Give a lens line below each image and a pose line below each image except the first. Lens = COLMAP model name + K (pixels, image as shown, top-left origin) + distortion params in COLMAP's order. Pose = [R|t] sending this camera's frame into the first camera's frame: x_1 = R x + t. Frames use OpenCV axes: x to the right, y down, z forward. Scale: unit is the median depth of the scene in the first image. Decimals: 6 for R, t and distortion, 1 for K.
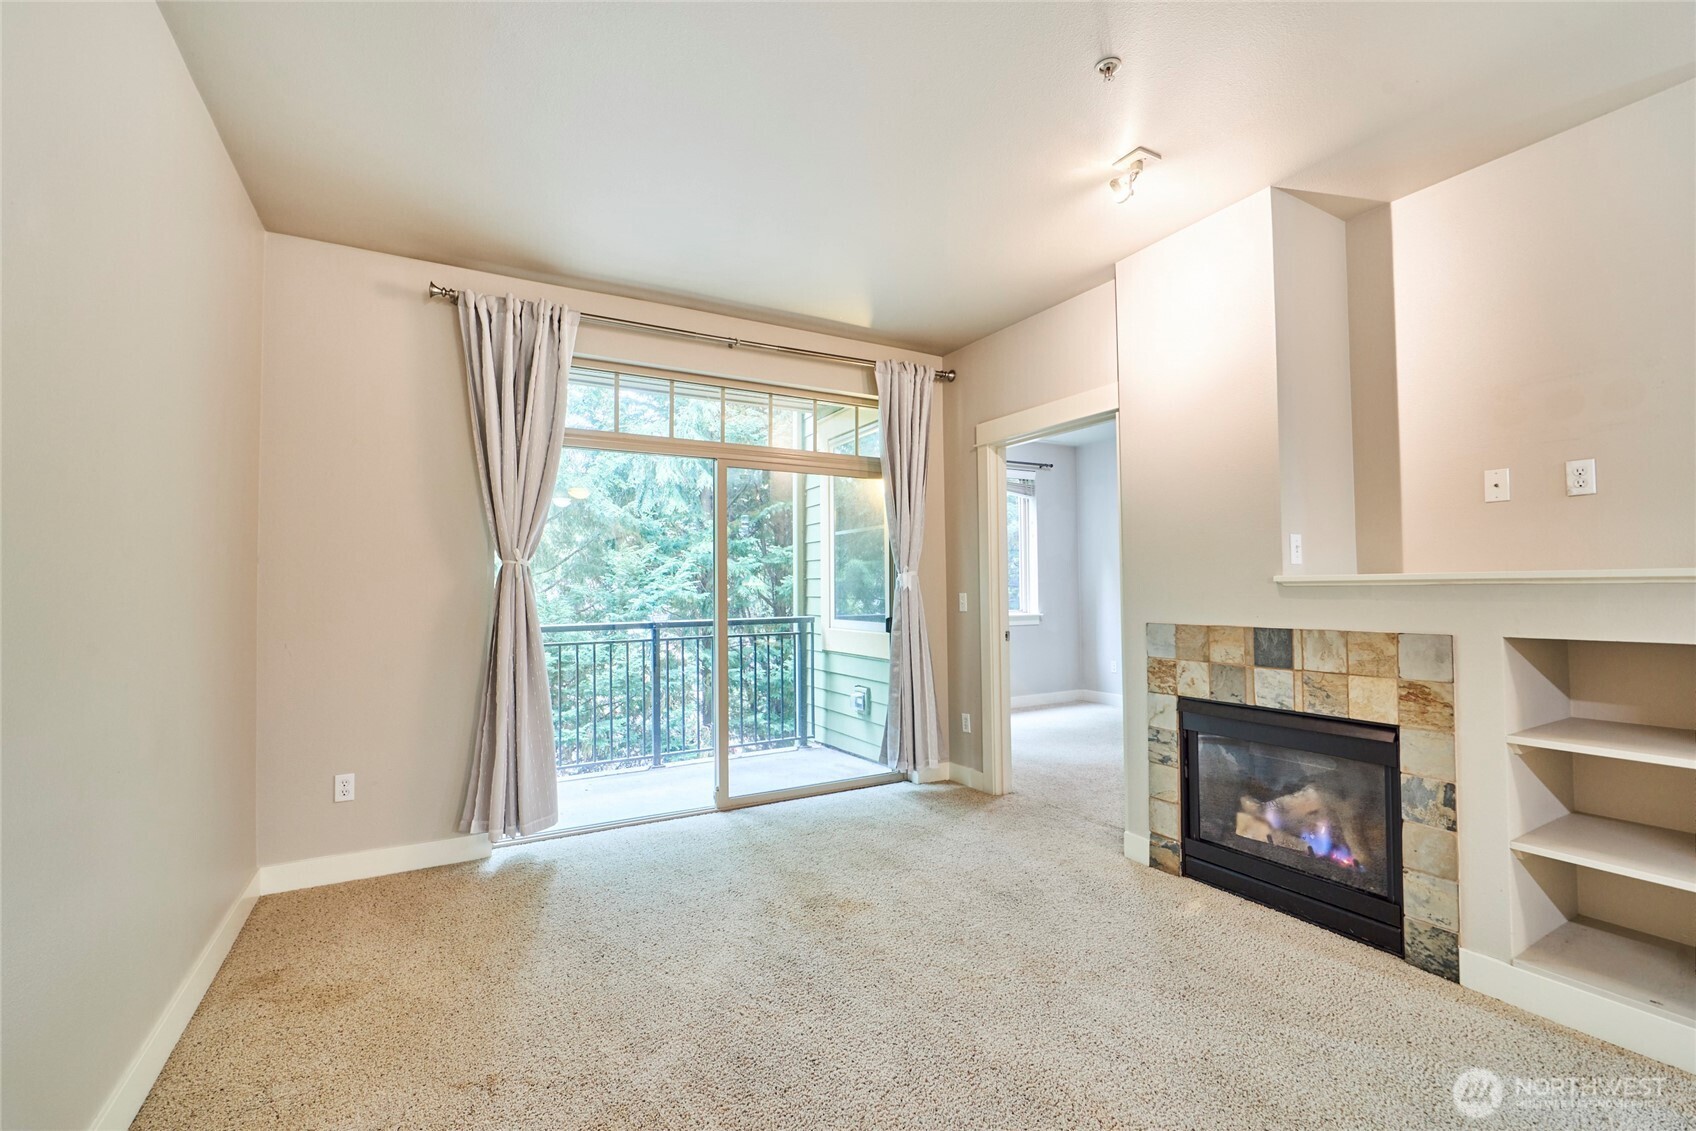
lens RADIAL K [[727.7, 0, 850.9], [0, 727.7, 570.1], [0, 0, 1]] dist [-0.014486, 0.001067]
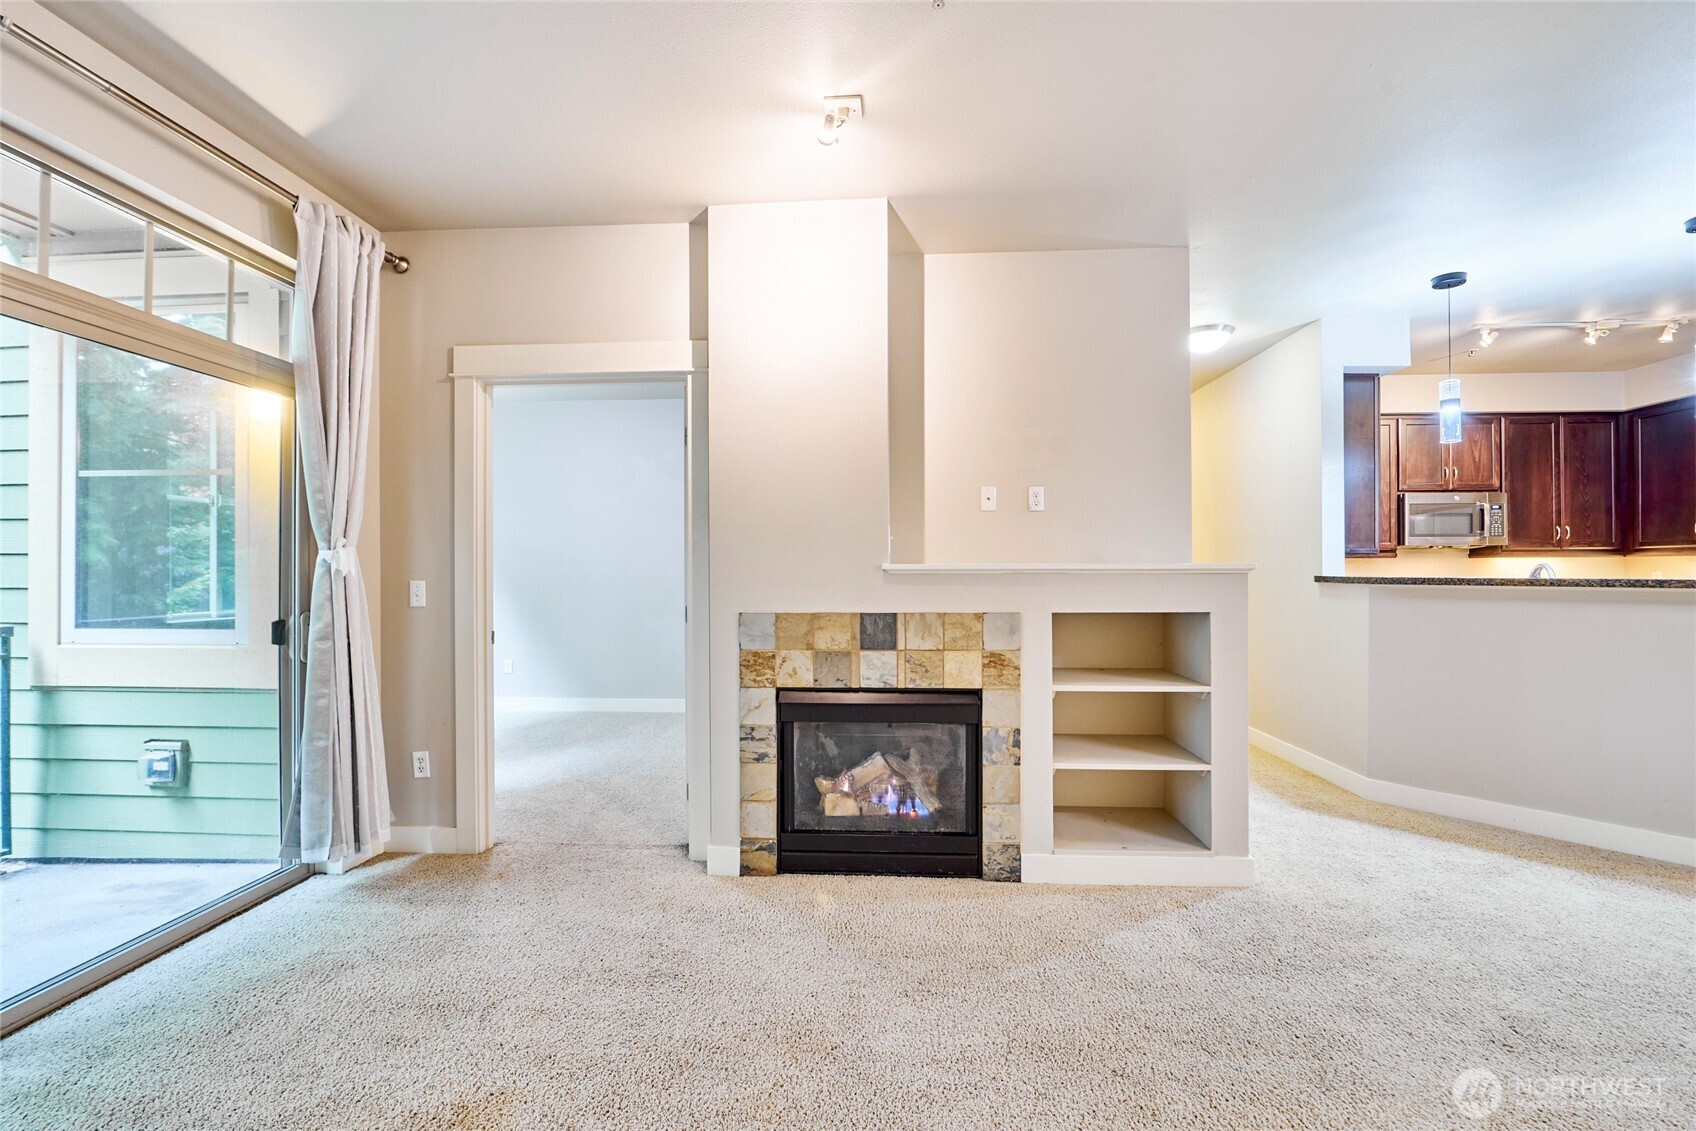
lens RADIAL K [[727.7, 0, 850.9], [0, 727.7, 570.1], [0, 0, 1]] dist [-0.014486, 0.001067]
pose [[0.545575, 0.009867, 0.838004, -0.298830], [-0.024687, 0.999686, 0.004301, 0.011717], [-0.837699, -0.023034, 0.545647, 0.396137]]
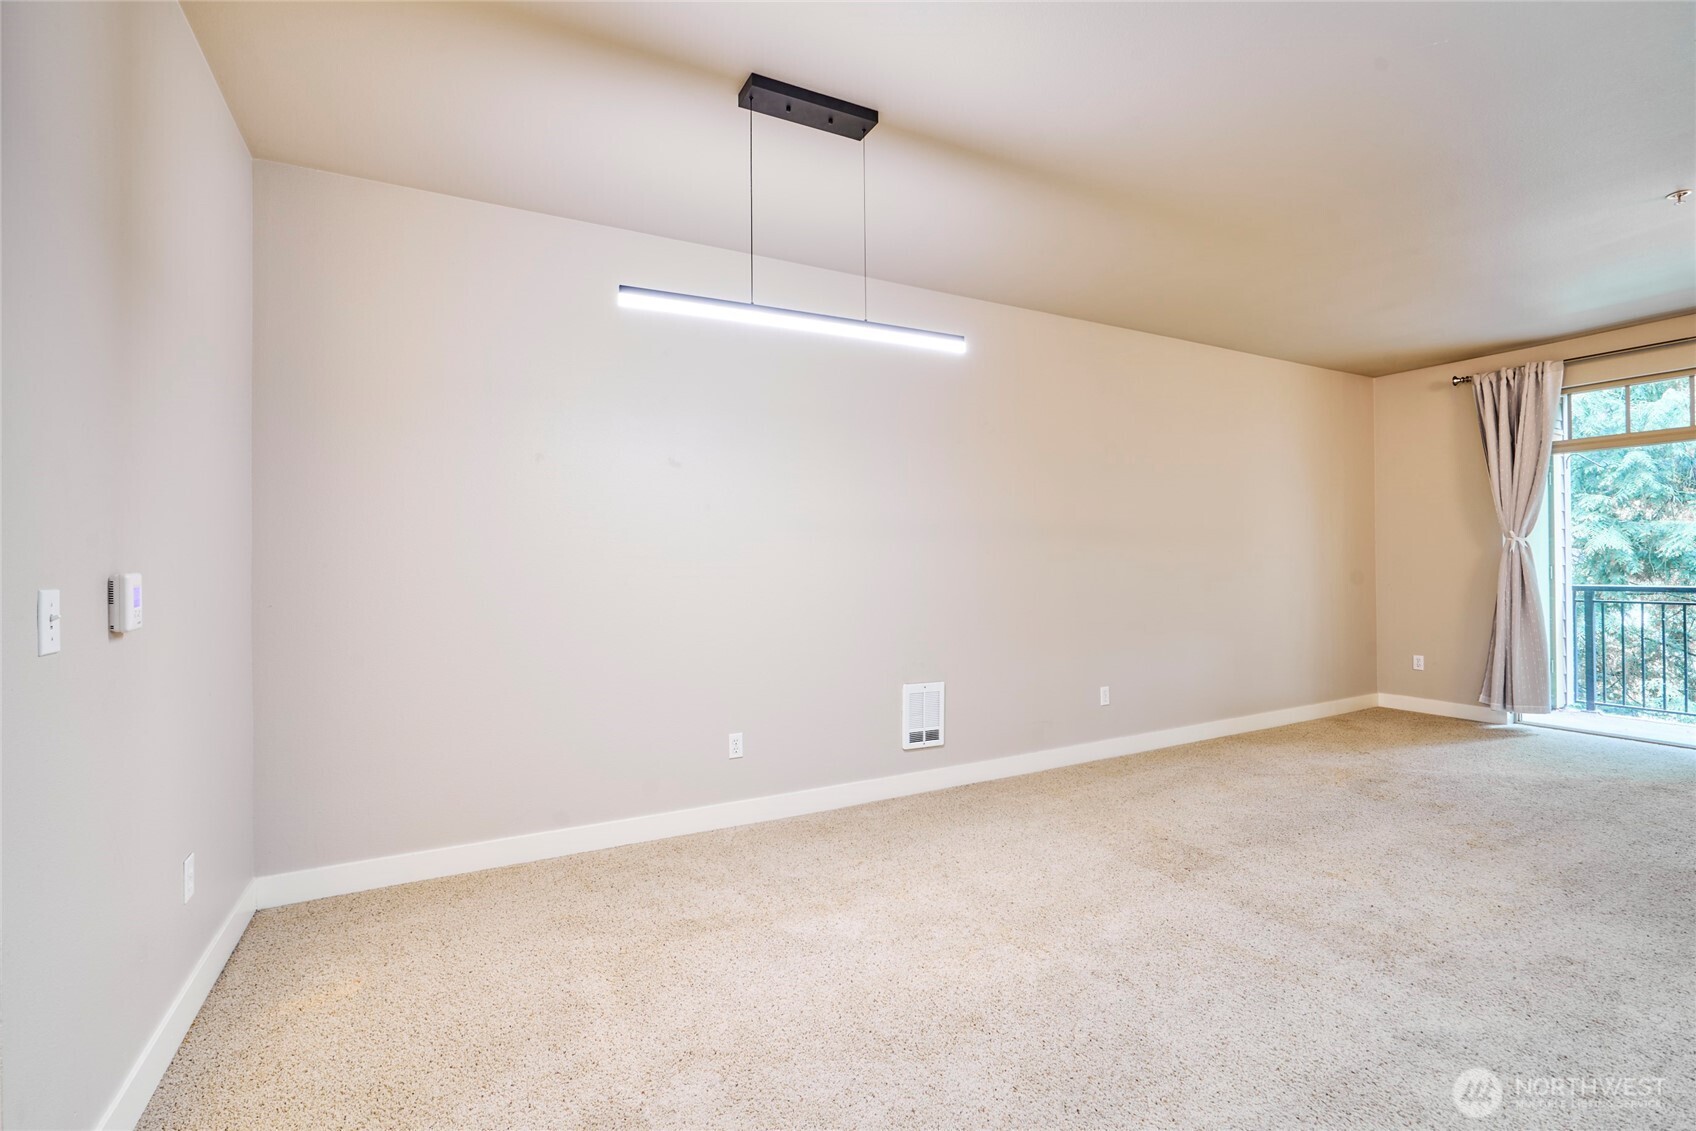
lens RADIAL K [[740.6, 0, 844.7], [0, 740.6, 557.5], [0, 0, 1]] dist [-0.003872, -0.000362]
pose [[-0.024541, 0.000390, -0.999699, 1.249074], [0.035223, 0.999379, -0.000475, -0.021946], [0.999078, -0.035224, -0.024540, -0.428488]]
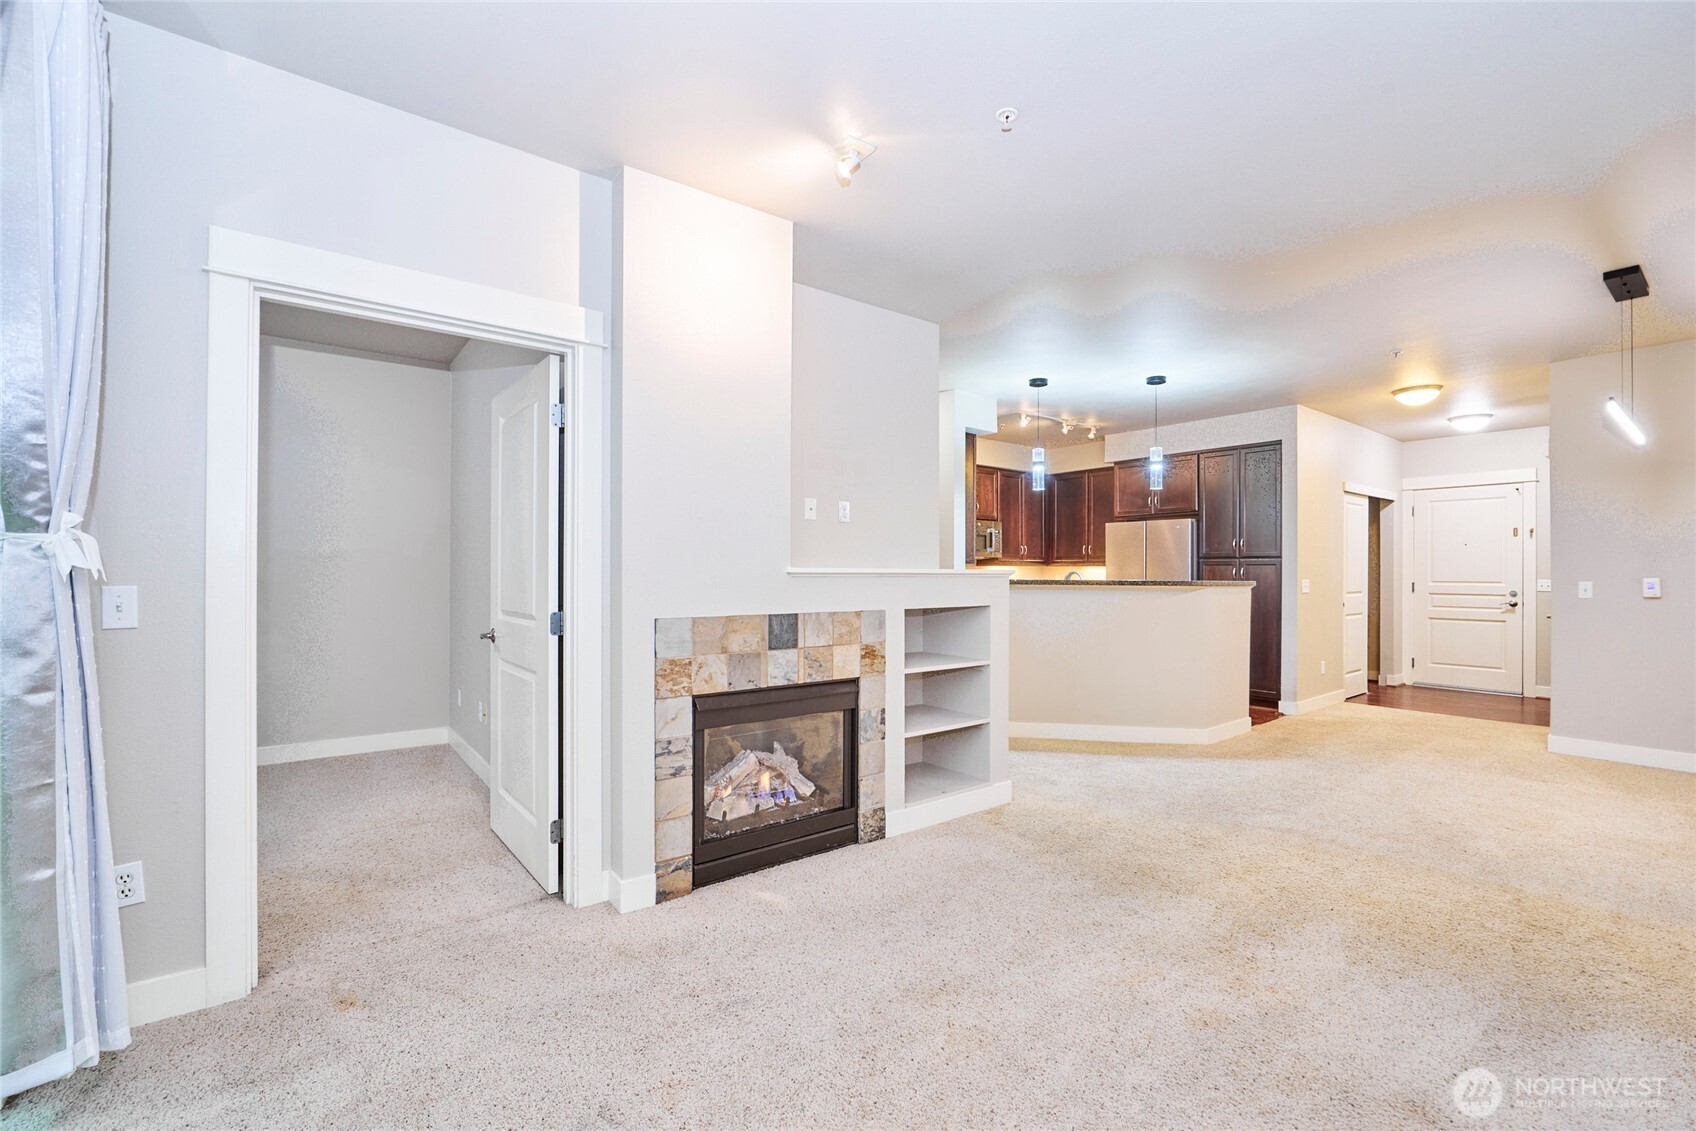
lens RADIAL K [[727.7, 0, 850.9], [0, 727.7, 570.1], [0, 0, 1]] dist [-0.014486, 0.001067]
pose [[-0.144194, 0.013415, 0.989458, -0.482796], [-0.027785, 0.999459, -0.017600, 0.025738], [-0.989159, -0.030030, -0.143744, 0.933632]]
